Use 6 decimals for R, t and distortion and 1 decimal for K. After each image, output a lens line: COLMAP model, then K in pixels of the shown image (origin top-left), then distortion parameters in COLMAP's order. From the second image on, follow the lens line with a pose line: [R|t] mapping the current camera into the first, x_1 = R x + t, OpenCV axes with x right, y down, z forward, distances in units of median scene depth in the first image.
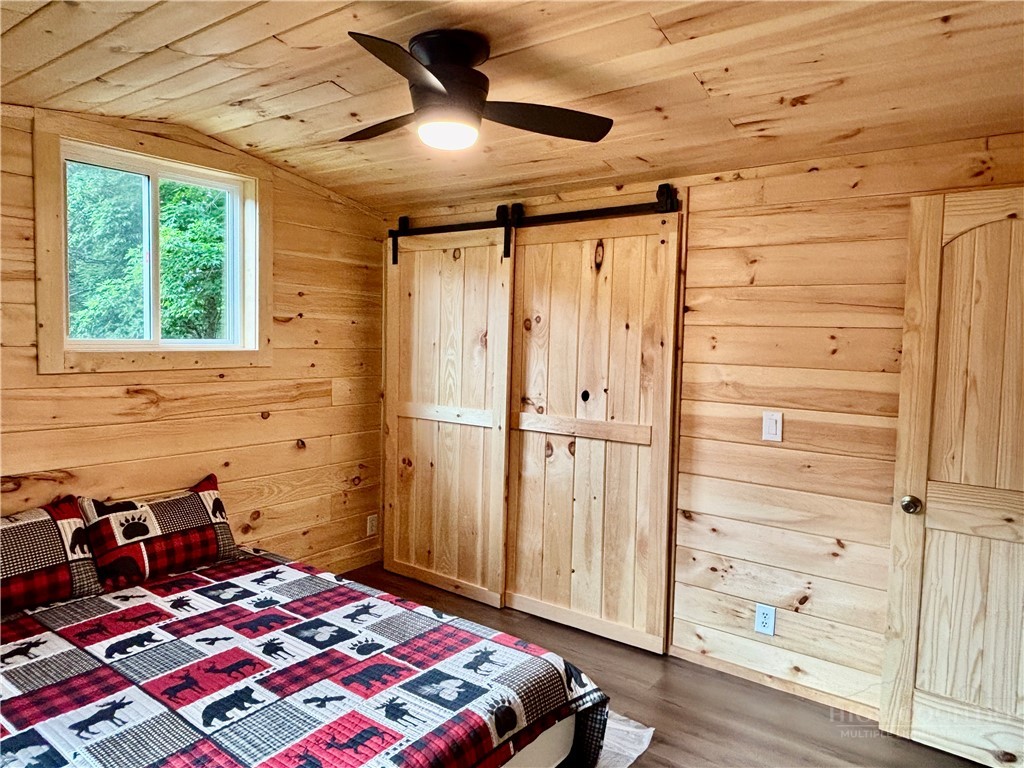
lens RADIAL K [[662.0, 0, 512.0], [0, 662.0, 384.0], [0, 0, 1]] dist [0.054752, -0.057774]
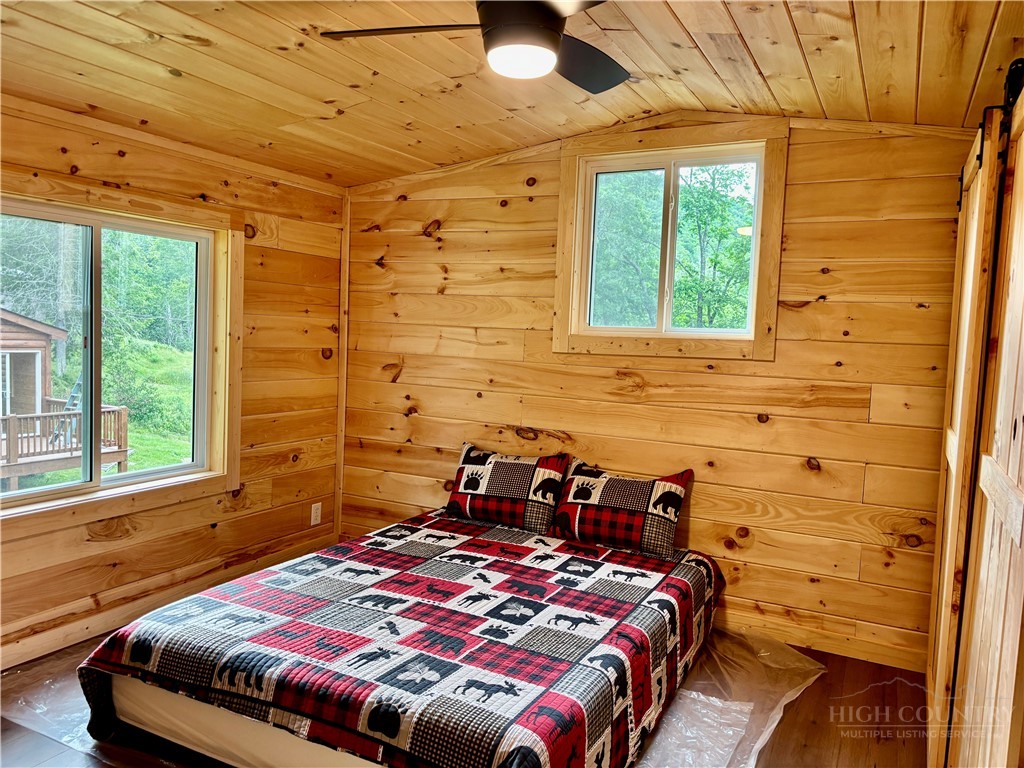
lens RADIAL K [[793.0, 0, 508.1], [0, 793.0, 389.9], [0, 0, 1]] dist [0.079634, -0.002343]
pose [[0.162615, 0.062831, -0.984687, 0.760291], [-0.101742, 0.993718, 0.046605, -0.004182], [0.981430, 0.092606, 0.167986, 0.677018]]
